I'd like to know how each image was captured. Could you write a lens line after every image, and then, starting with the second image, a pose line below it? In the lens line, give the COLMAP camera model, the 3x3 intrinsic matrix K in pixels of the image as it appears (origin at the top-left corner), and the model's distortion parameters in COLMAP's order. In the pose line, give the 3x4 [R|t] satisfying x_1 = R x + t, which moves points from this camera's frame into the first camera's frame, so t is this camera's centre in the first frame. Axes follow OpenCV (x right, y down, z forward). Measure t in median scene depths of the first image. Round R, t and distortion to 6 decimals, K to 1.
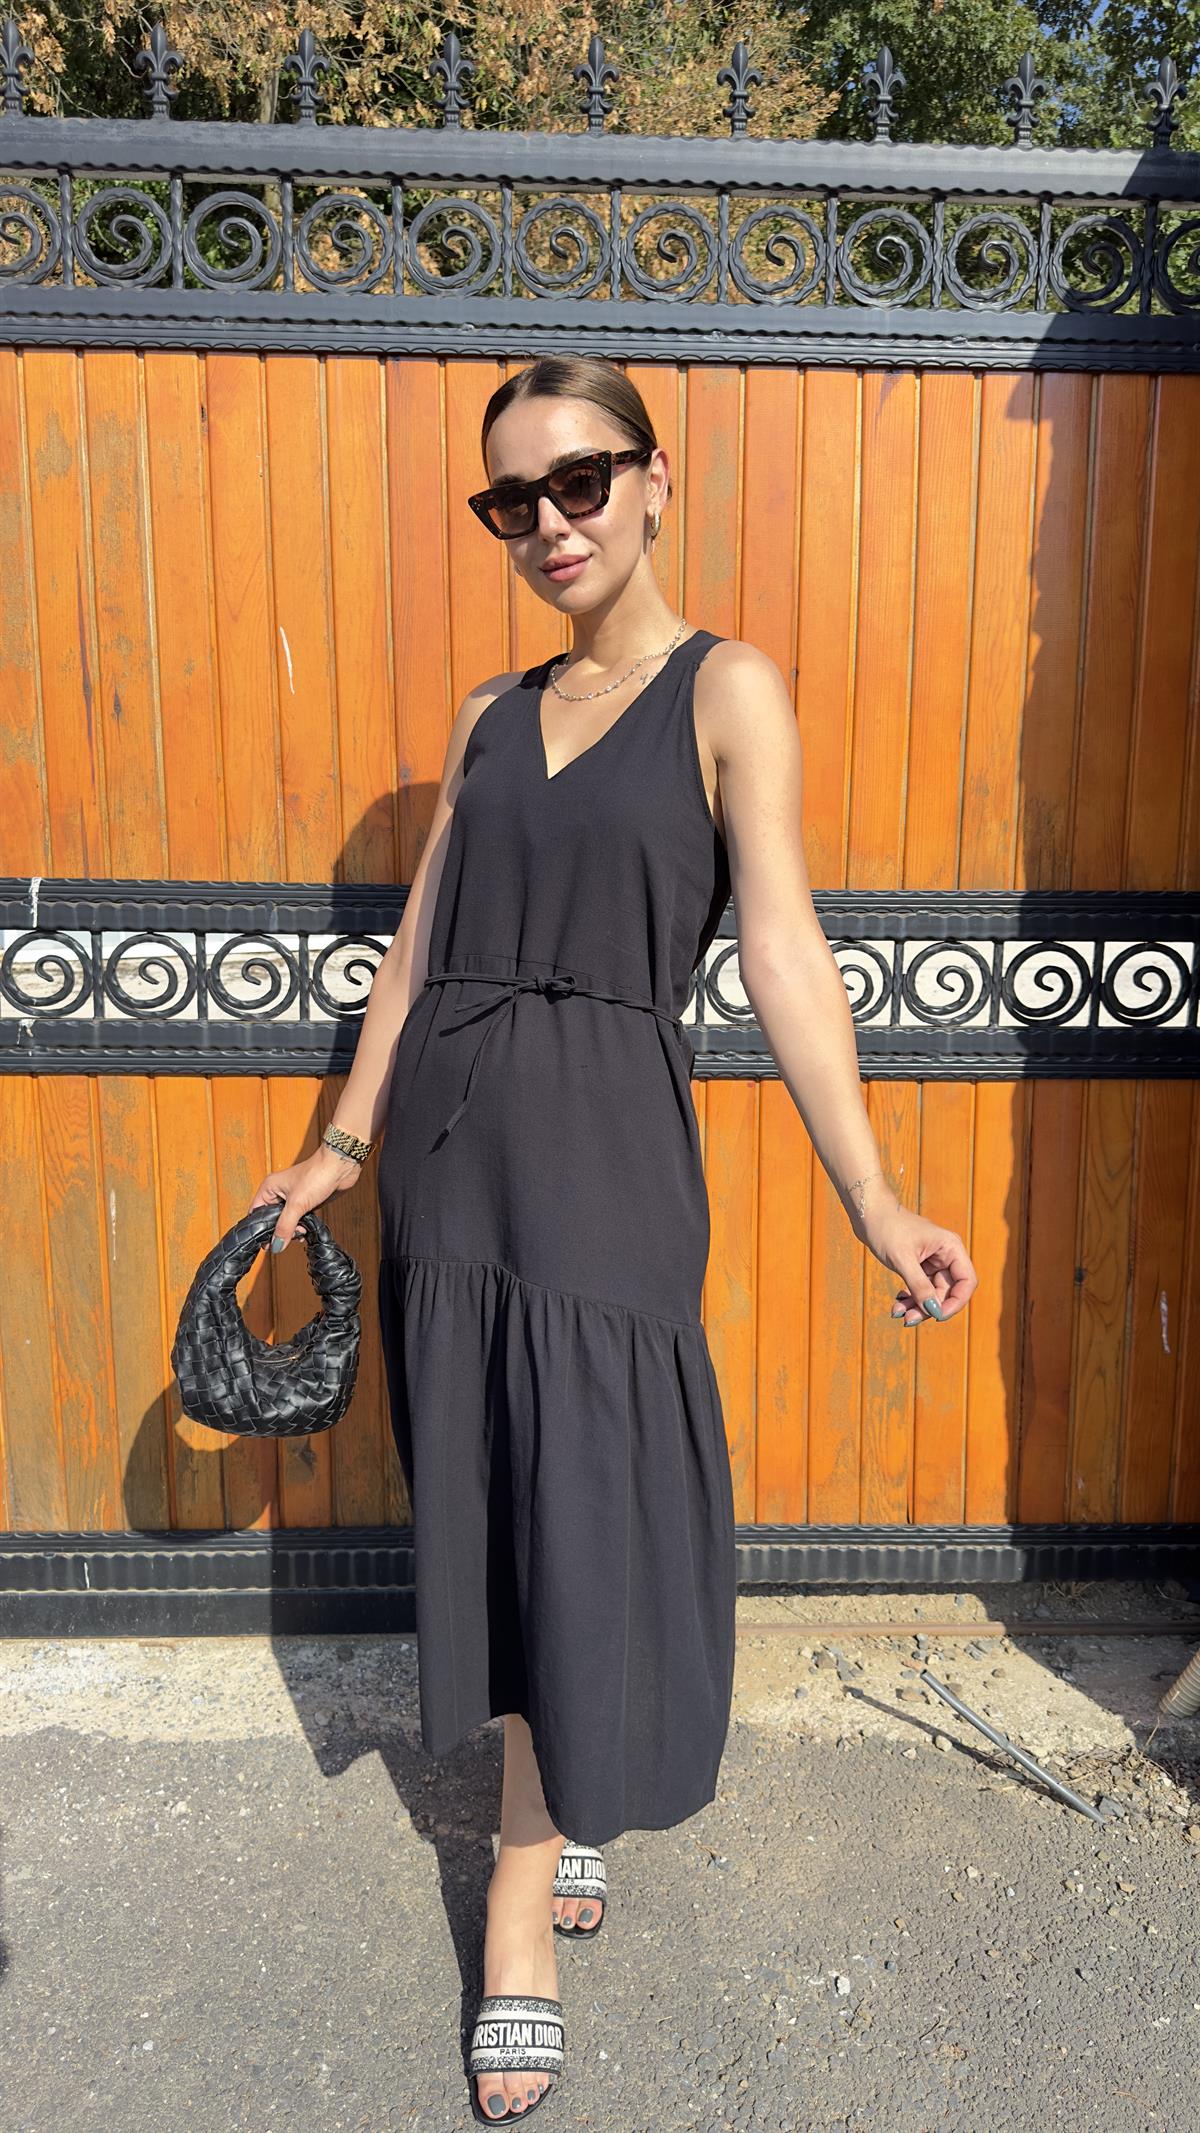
lens RADIAL K [[1532.6, 0, 597.9], [0, 1532.6, 1061.7], [0, 0, 1]] dist [0.000411, -0.005267]
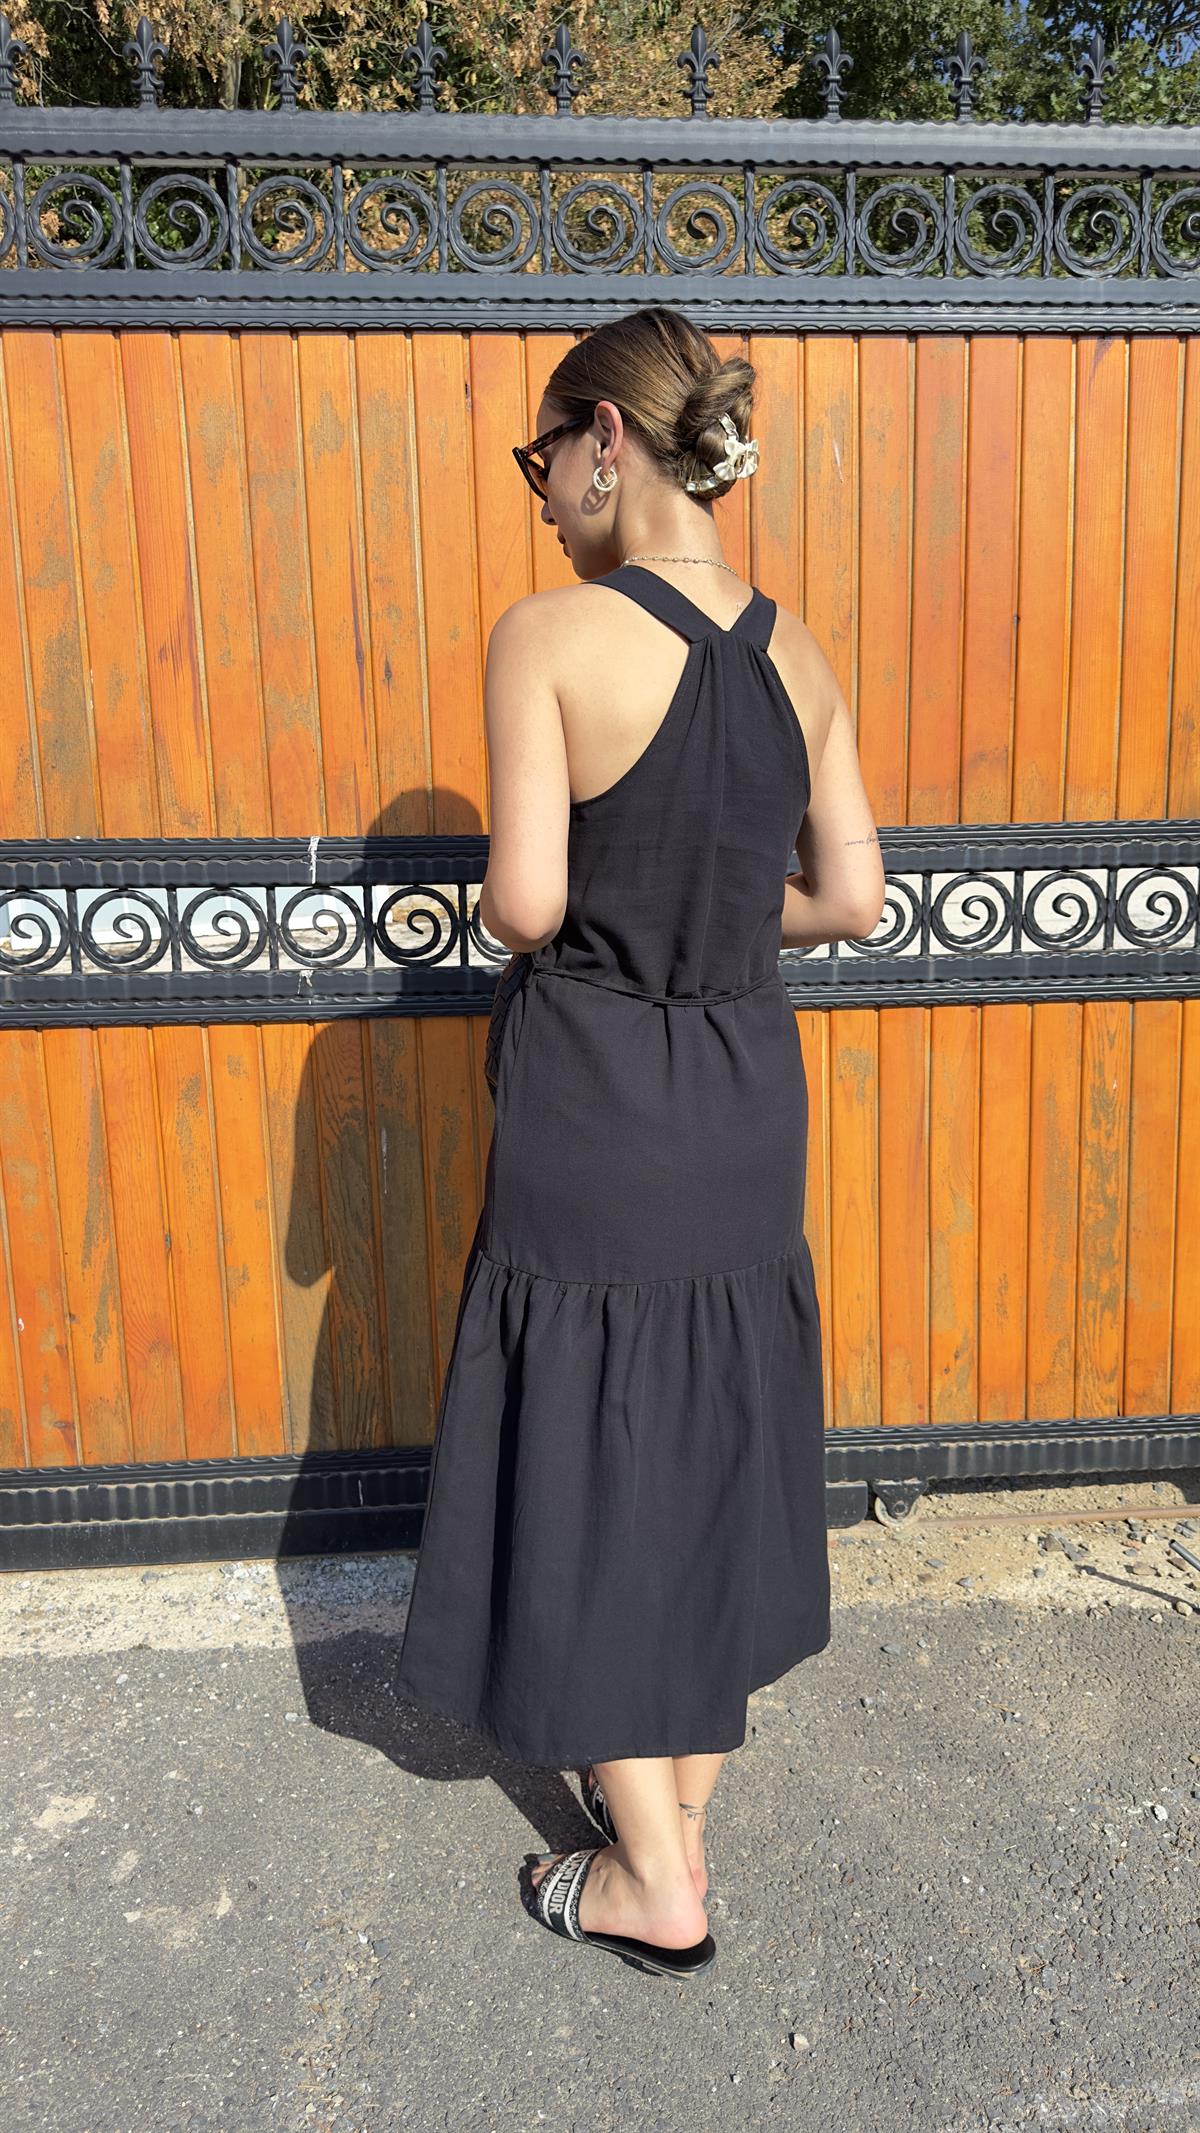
lens RADIAL K [[1524.4, 0, 584.1], [0, 1524.4, 1056.3], [0, 0, 1]] dist [0.022176, -0.034591]
pose [[0.998943, -0.034389, 0.030495, -0.223793], [0.034075, 0.999361, 0.010766, 0.029228], [-0.030846, -0.009715, 0.999477, -0.065547]]
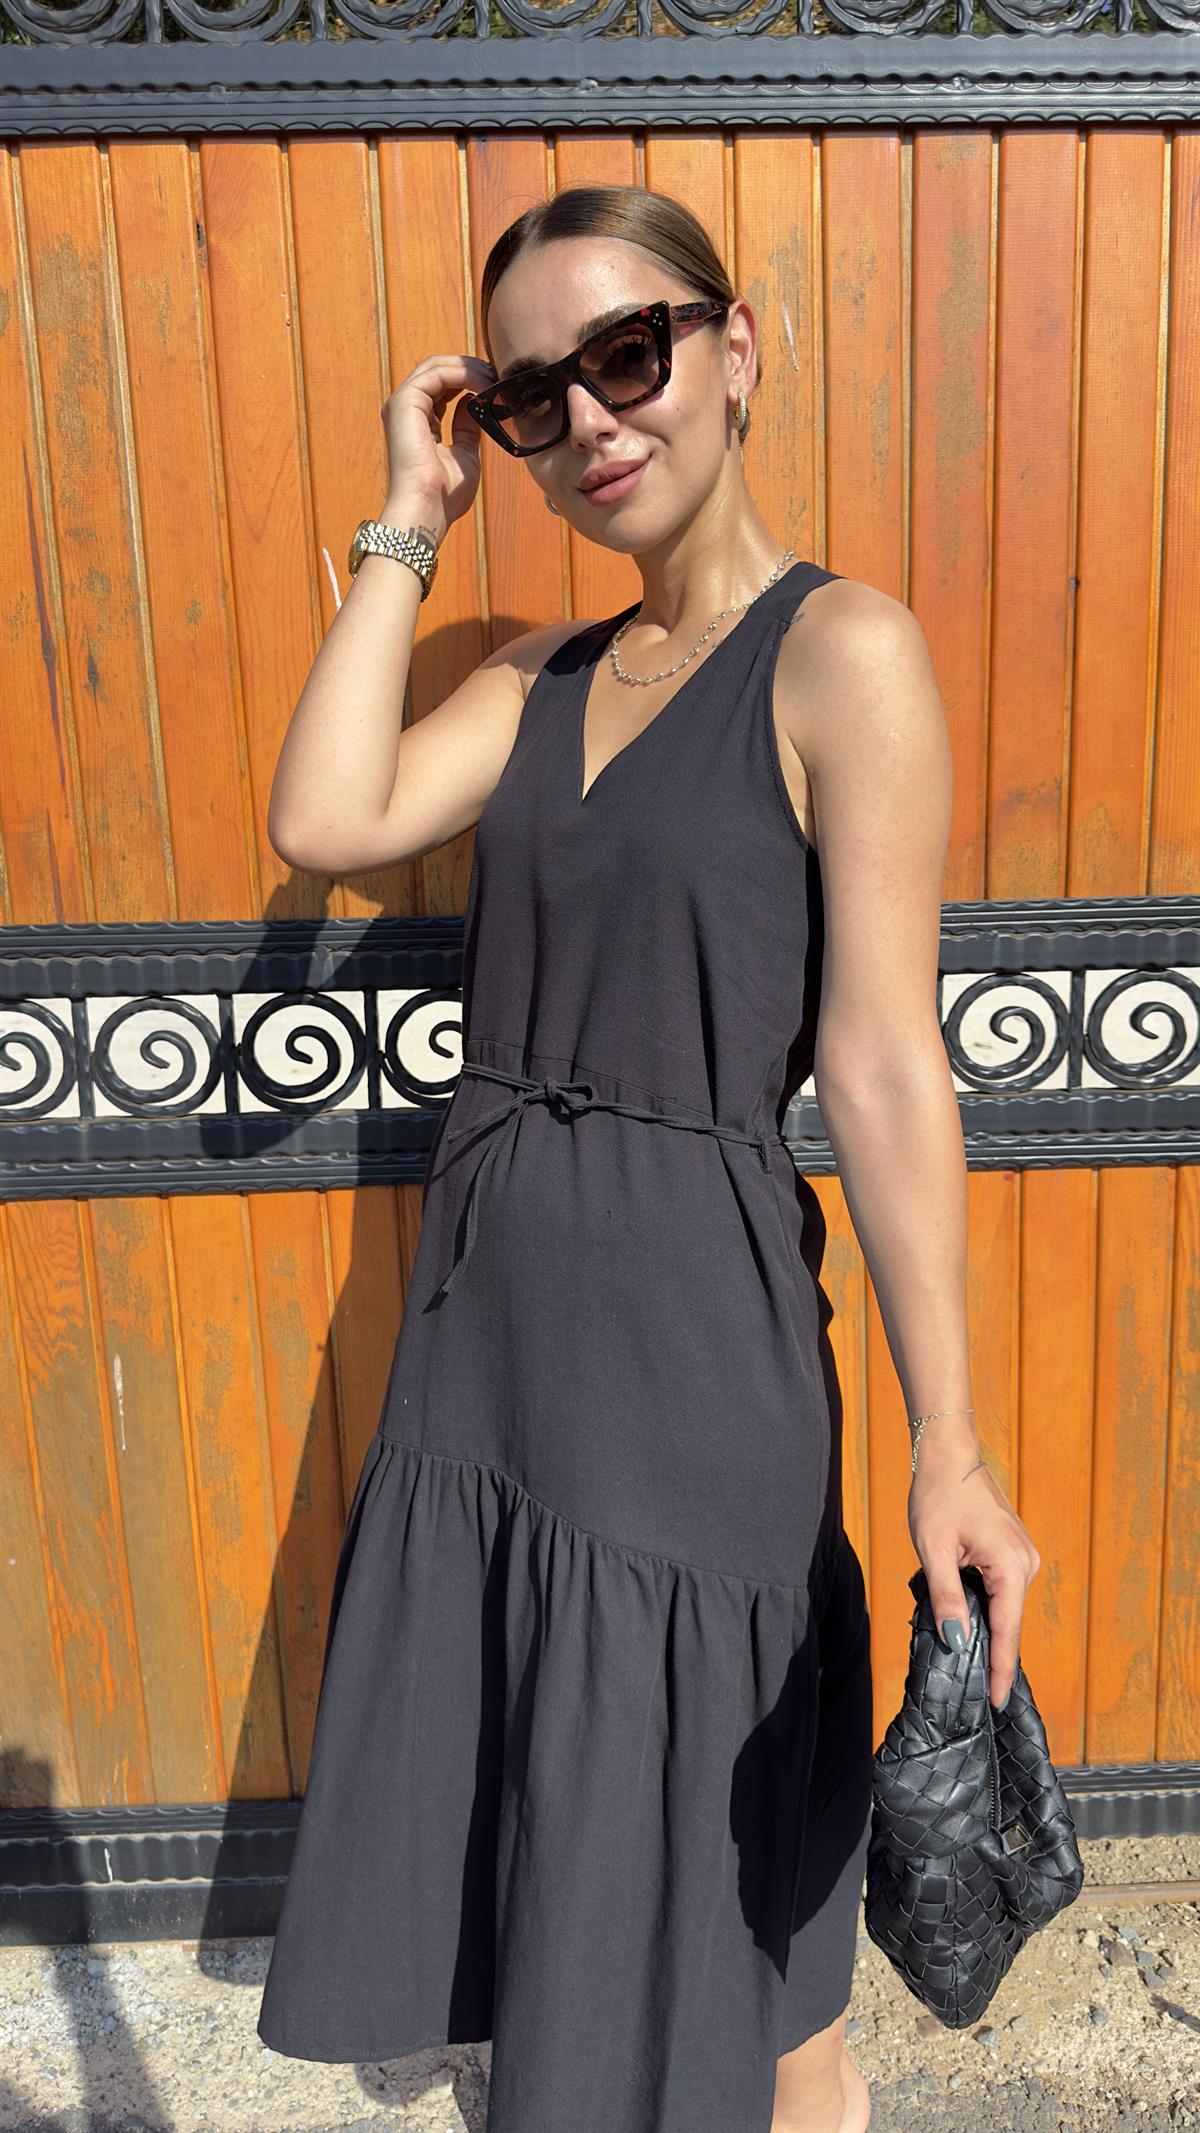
lens RADIAL K [[1552.6, 0, 595.6], [0, 1552.6, 1054.9], [0, 0, 1]] dist [-0.038677, 0.034101]
pose [[0.999332, -0.033618, -0.014307, -0.085260], [0.034073, 0.998879, 0.032846, -0.077373], [0.013187, -0.033311, 0.999358, 0.311327]]
